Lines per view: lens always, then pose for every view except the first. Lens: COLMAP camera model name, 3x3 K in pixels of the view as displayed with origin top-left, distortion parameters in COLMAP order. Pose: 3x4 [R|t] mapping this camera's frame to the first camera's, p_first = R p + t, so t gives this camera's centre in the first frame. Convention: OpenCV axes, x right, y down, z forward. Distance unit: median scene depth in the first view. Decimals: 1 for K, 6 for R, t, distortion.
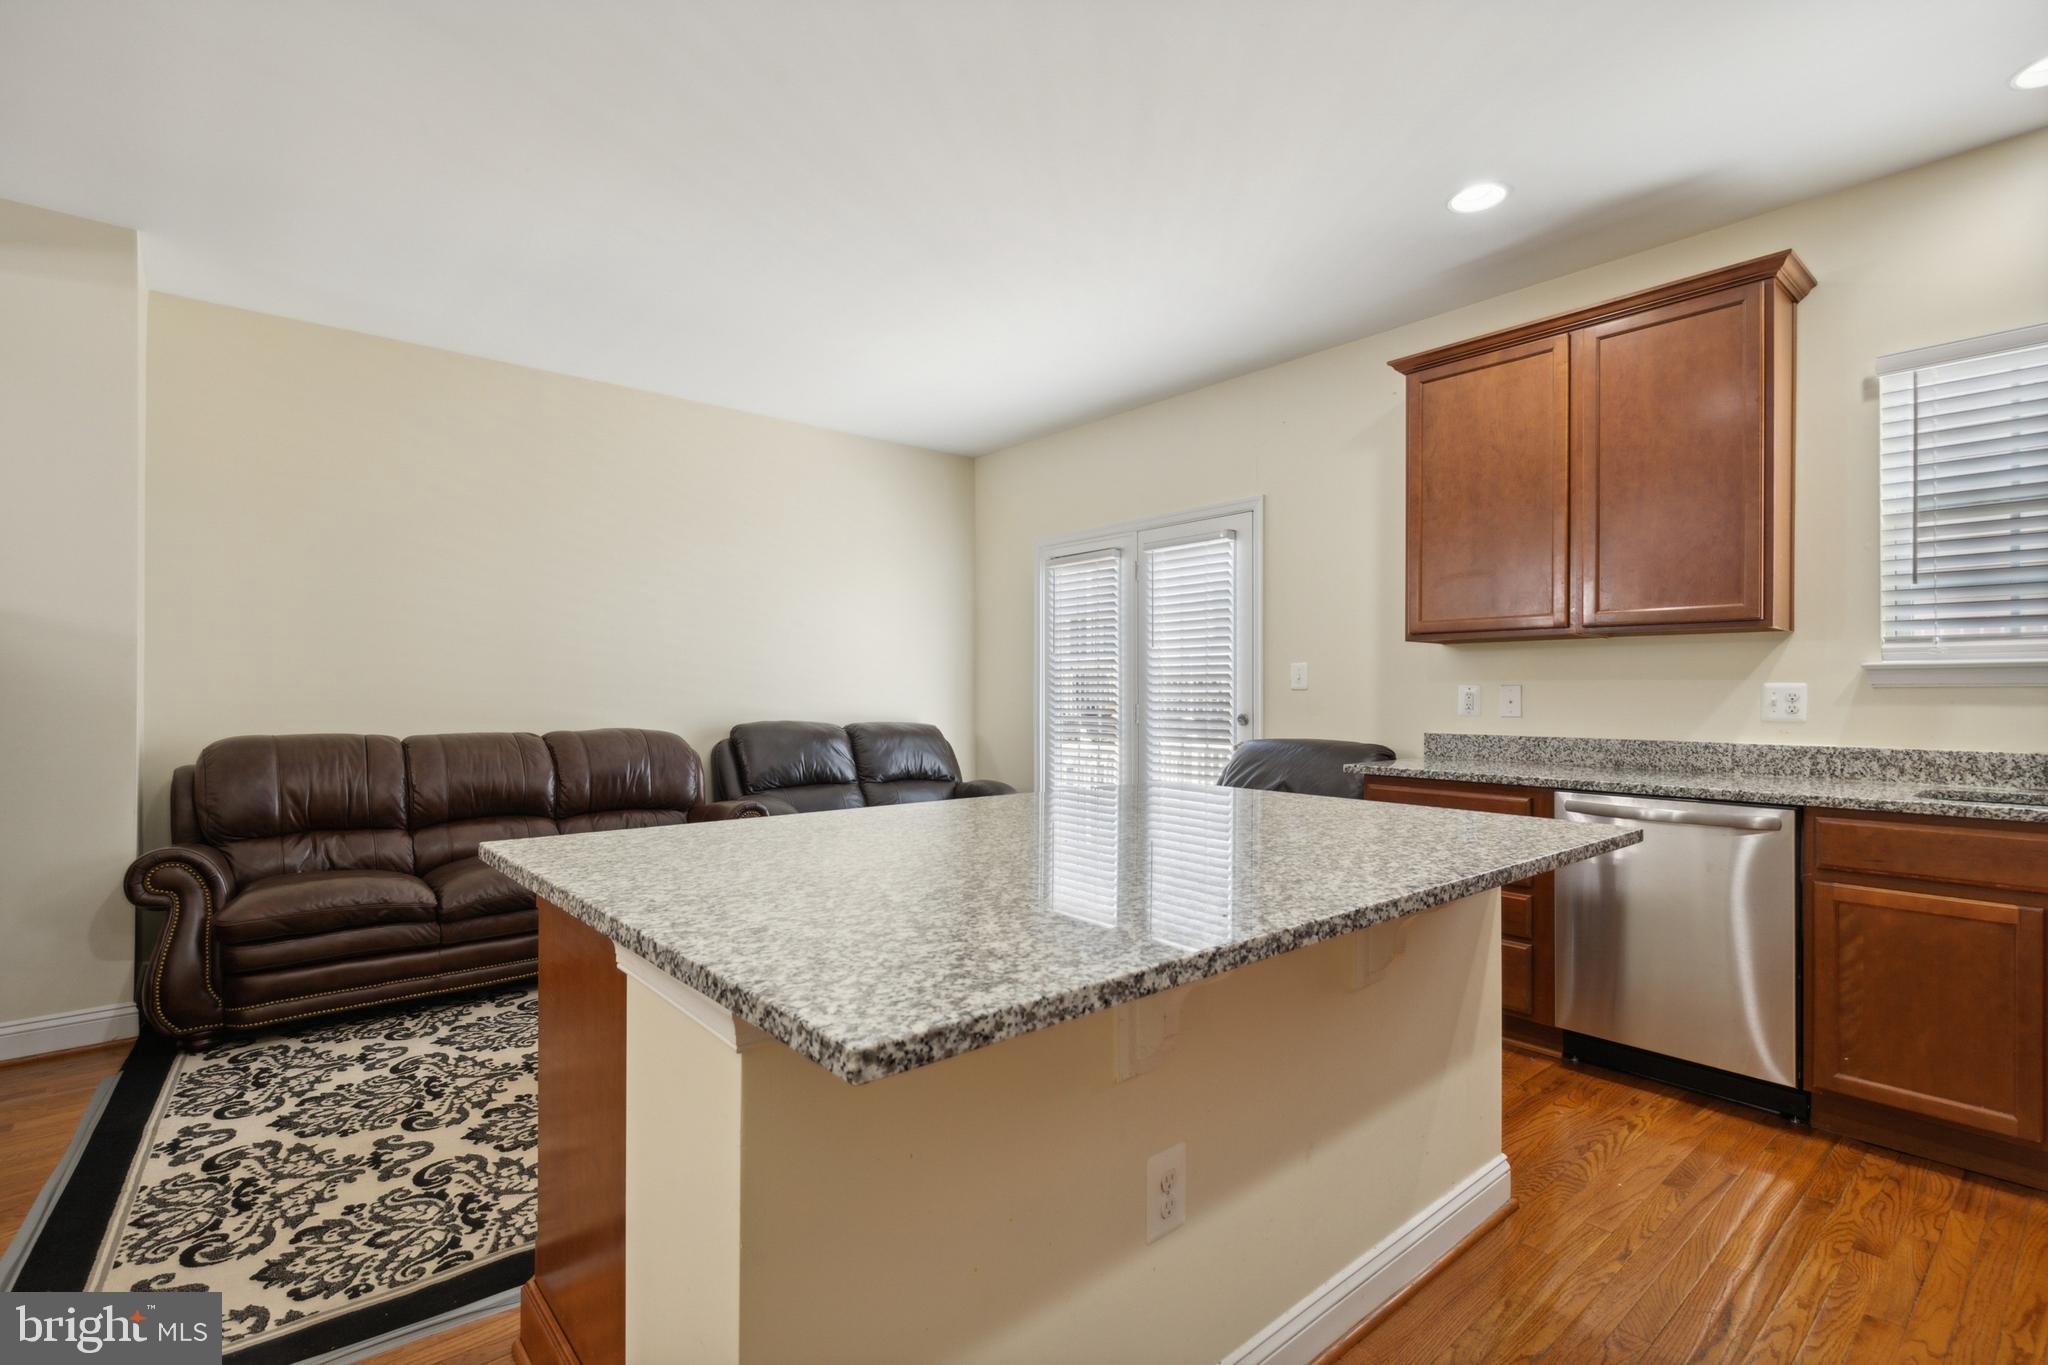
lens RADIAL K [[929.7, 0, 1003.1], [0, 929.7, 692.8], [0, 0, 1]] dist [0.005171, -0.001255]
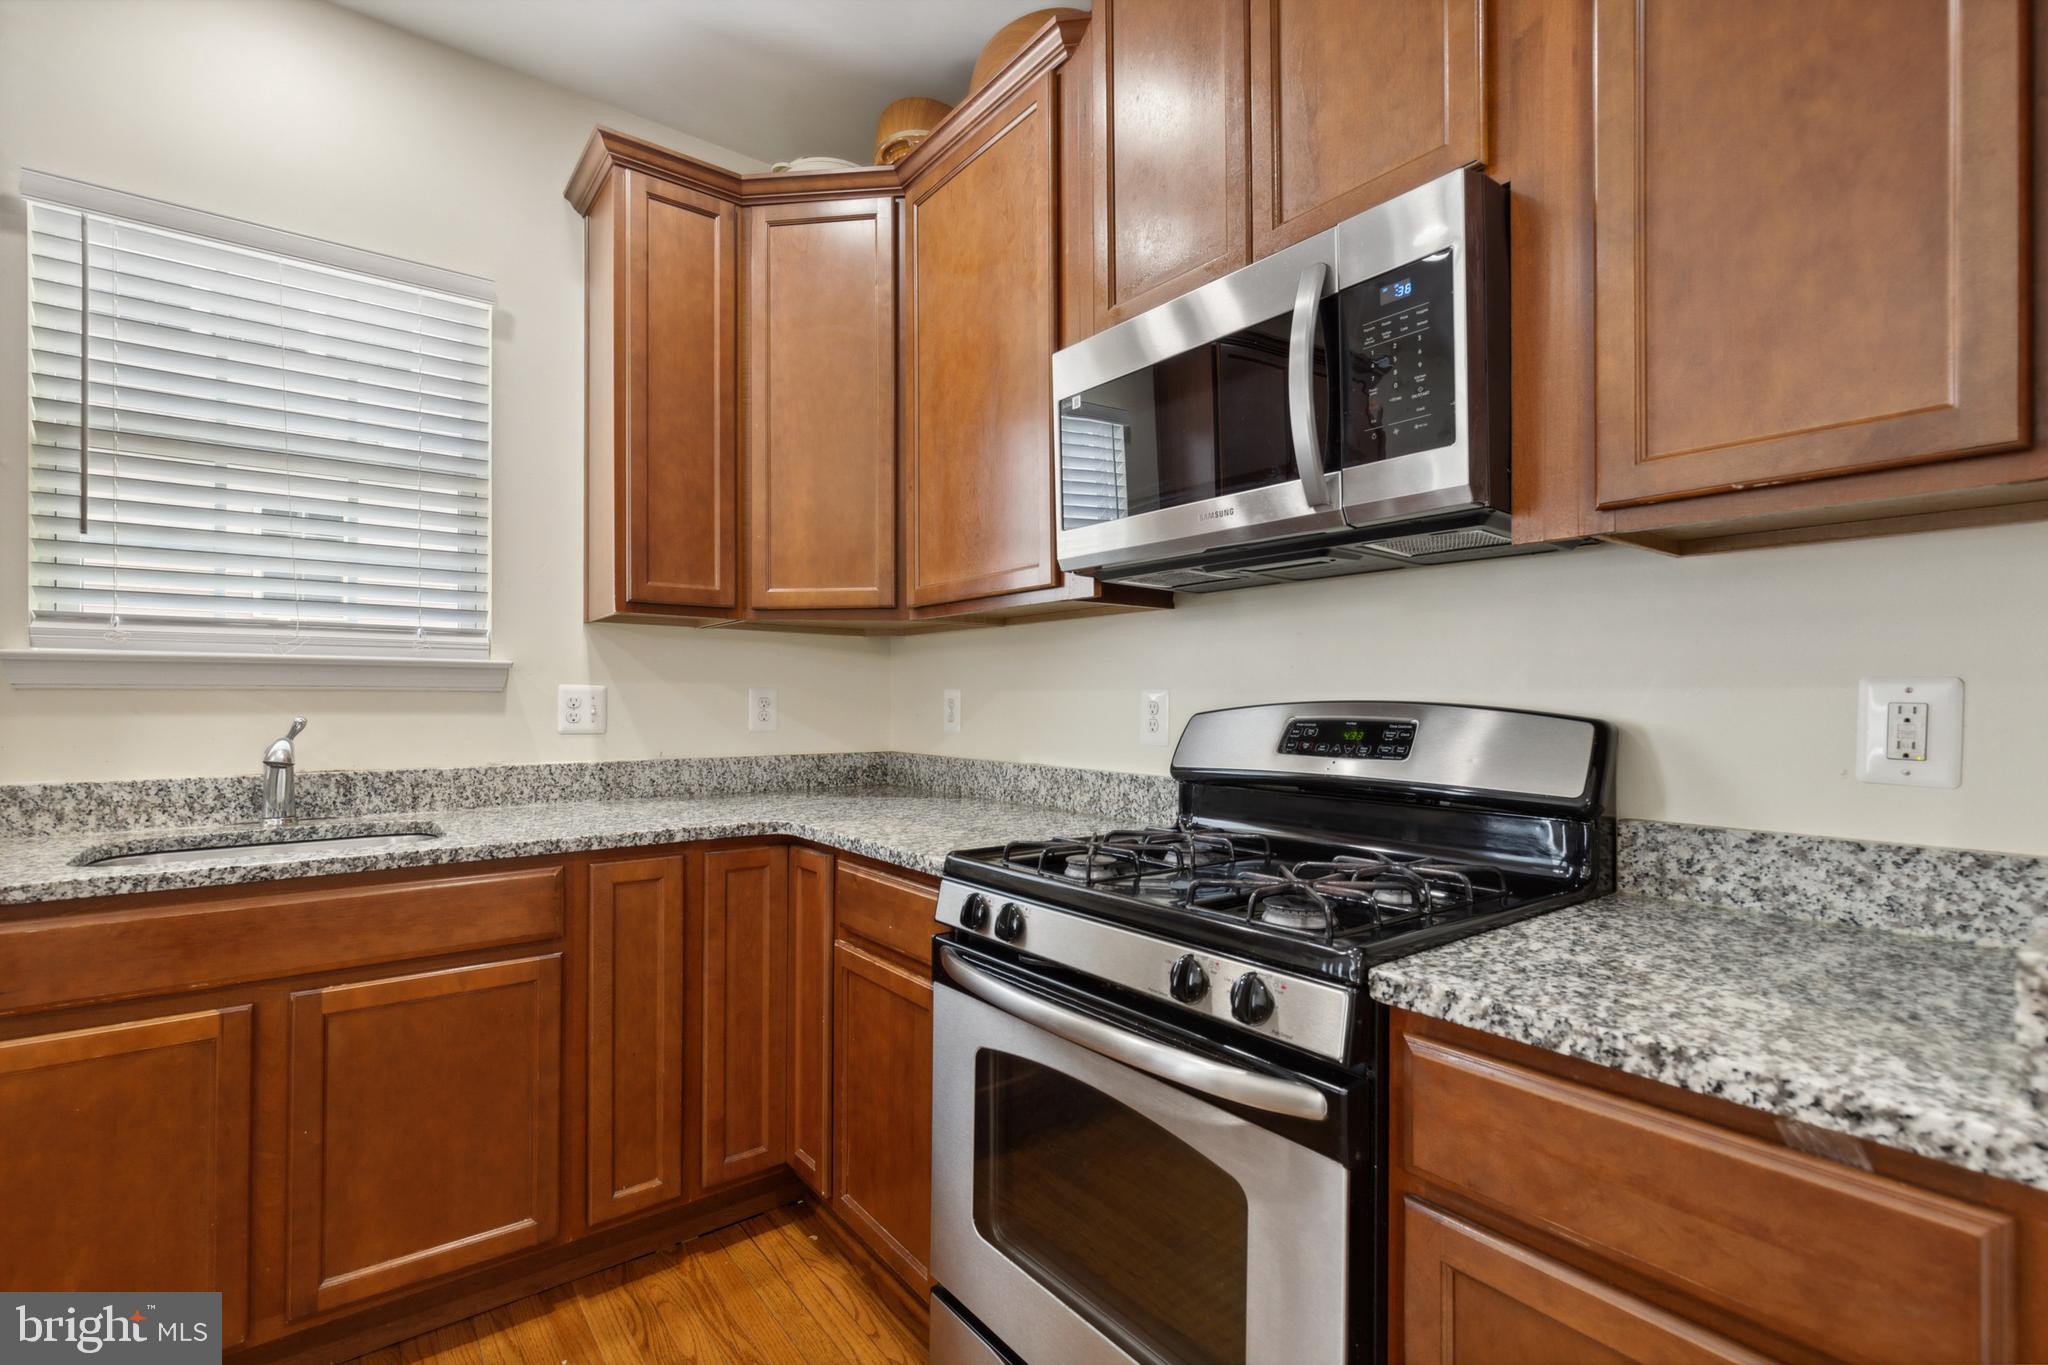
lens RADIAL K [[929.7, 0, 1039.6], [0, 929.7, 694.3], [0, 0, 1]] dist [0.005171, -0.001255]
pose [[0.024135, 0.003126, 0.999704, 0.285947], [-0.002806, 0.999991, -0.003059, -0.001656], [-0.999705, -0.002731, 0.024143, 0.262486]]
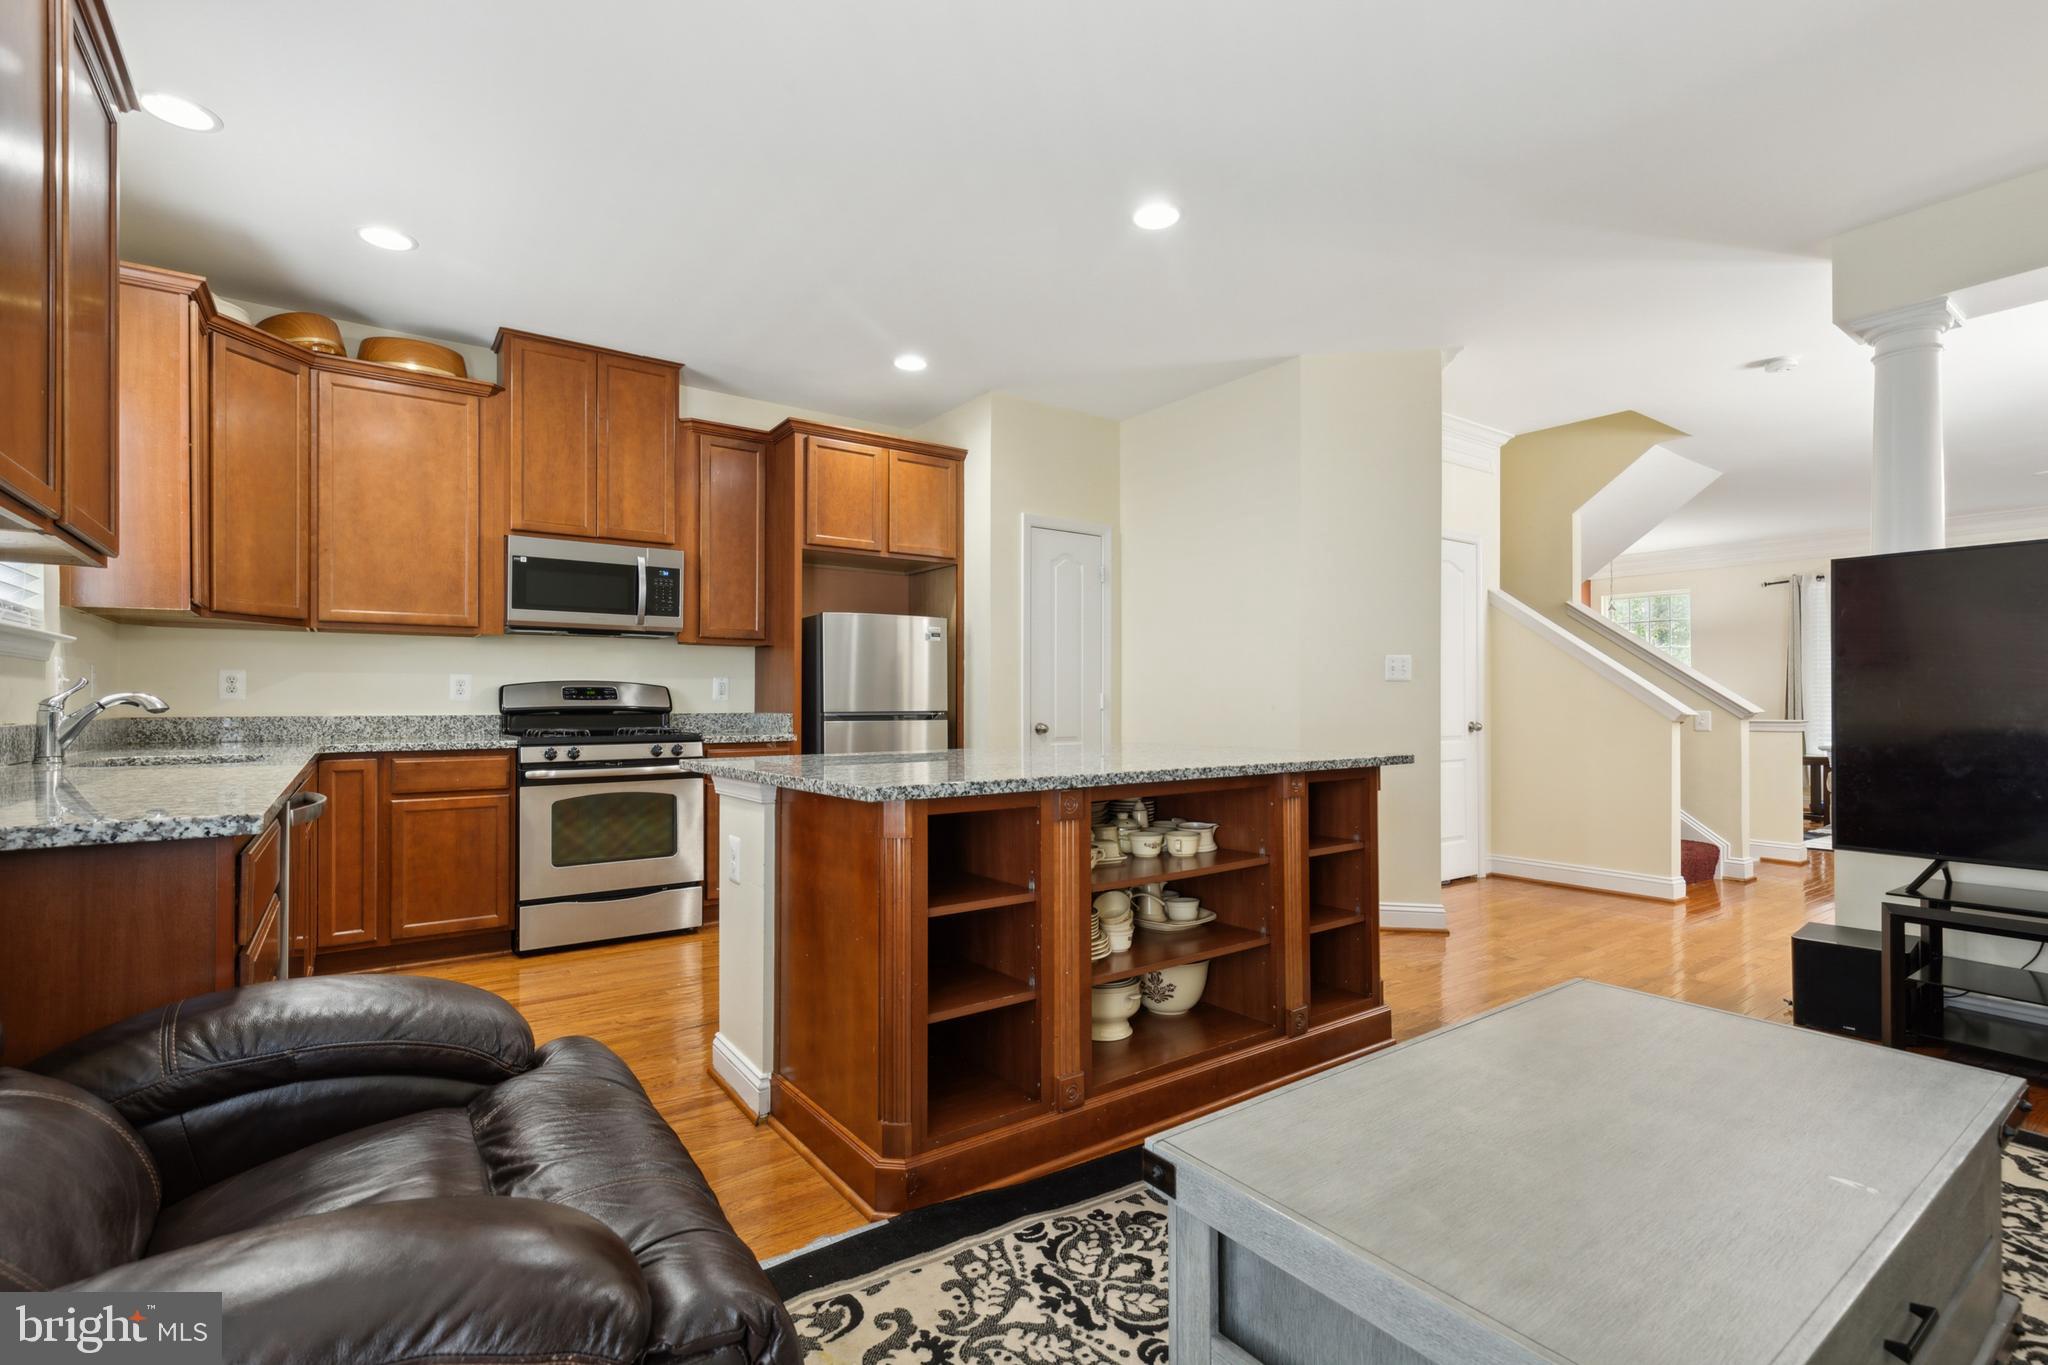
lens RADIAL K [[929.7, 0, 1006.7], [0, 929.7, 680.4], [0, 0, 1]] dist [0.005171, -0.001255]
pose [[-0.996519, -0.002039, 0.083337, 0.020831], [-0.003957, 0.999731, -0.022863, 0.029672], [-0.083268, -0.023113, -0.996259, 1.503500]]
